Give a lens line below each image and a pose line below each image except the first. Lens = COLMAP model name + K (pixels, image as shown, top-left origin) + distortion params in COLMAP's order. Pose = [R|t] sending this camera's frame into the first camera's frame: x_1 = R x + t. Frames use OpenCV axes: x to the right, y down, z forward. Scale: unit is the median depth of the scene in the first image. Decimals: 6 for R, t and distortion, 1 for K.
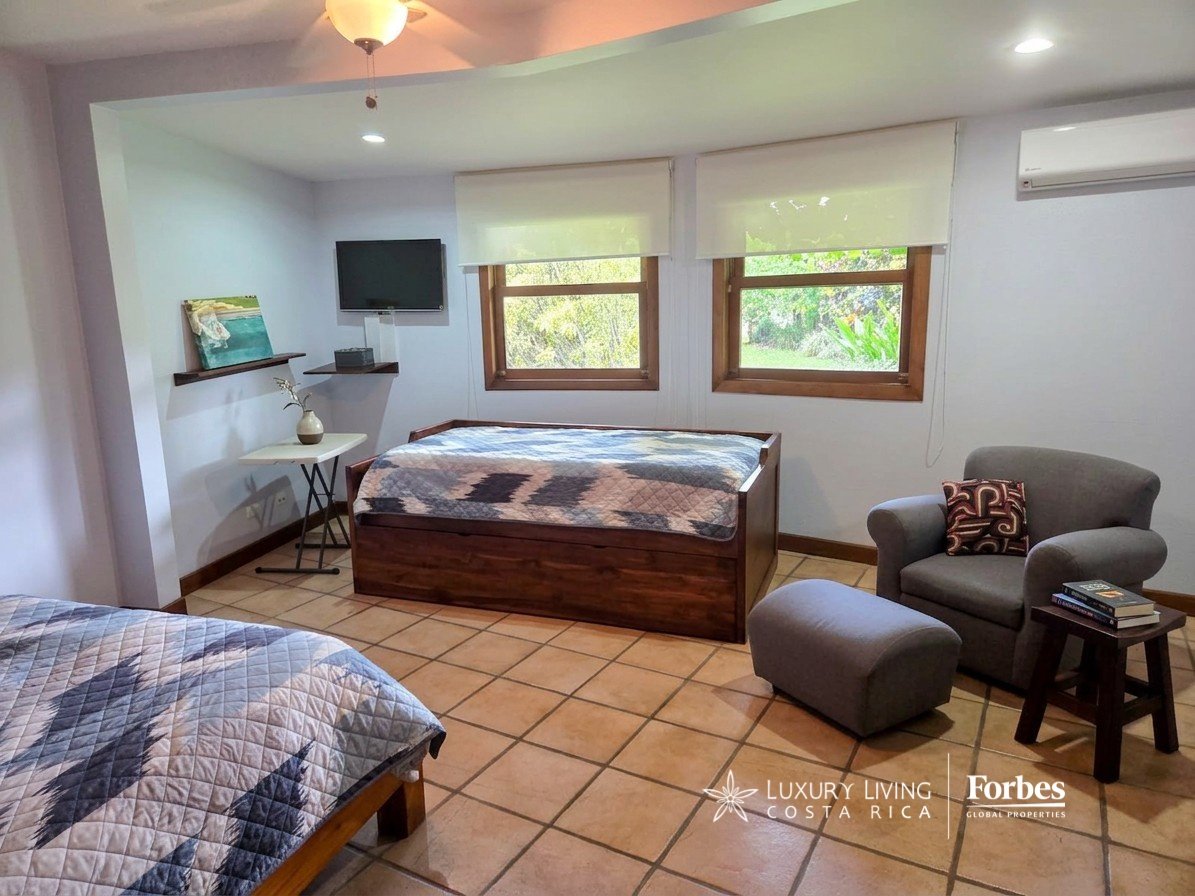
lens RADIAL K [[775.2, 0, 597.5], [0, 775.2, 448.0], [0, 0, 1]] dist [0.045243, -0.046028]
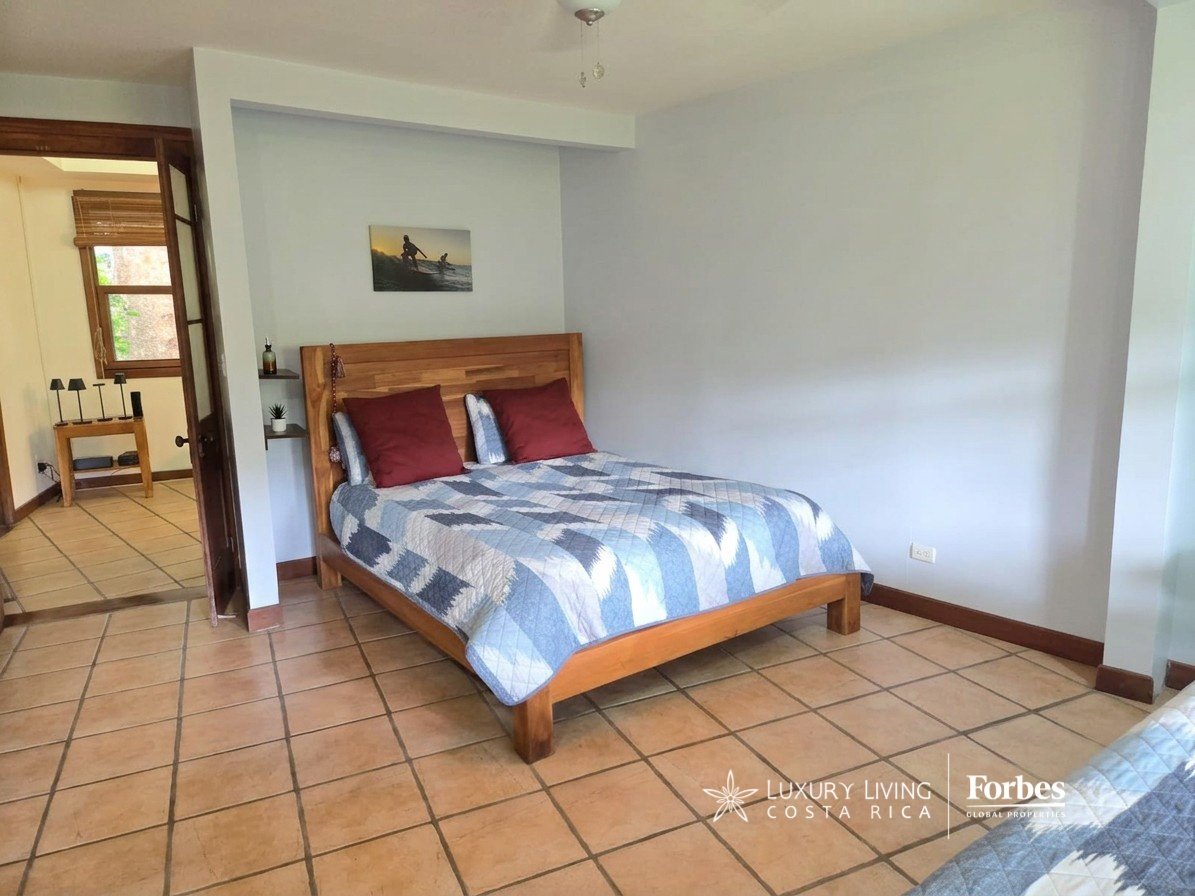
lens RADIAL K [[775.2, 0, 597.5], [0, 775.2, 448.0], [0, 0, 1]] dist [0.045243, -0.046028]
pose [[-0.552609, 0.194076, -0.810529, 0.673864], [-0.115967, 0.945145, 0.305374, -0.366381], [0.825333, 0.262747, -0.499789, 1.905897]]
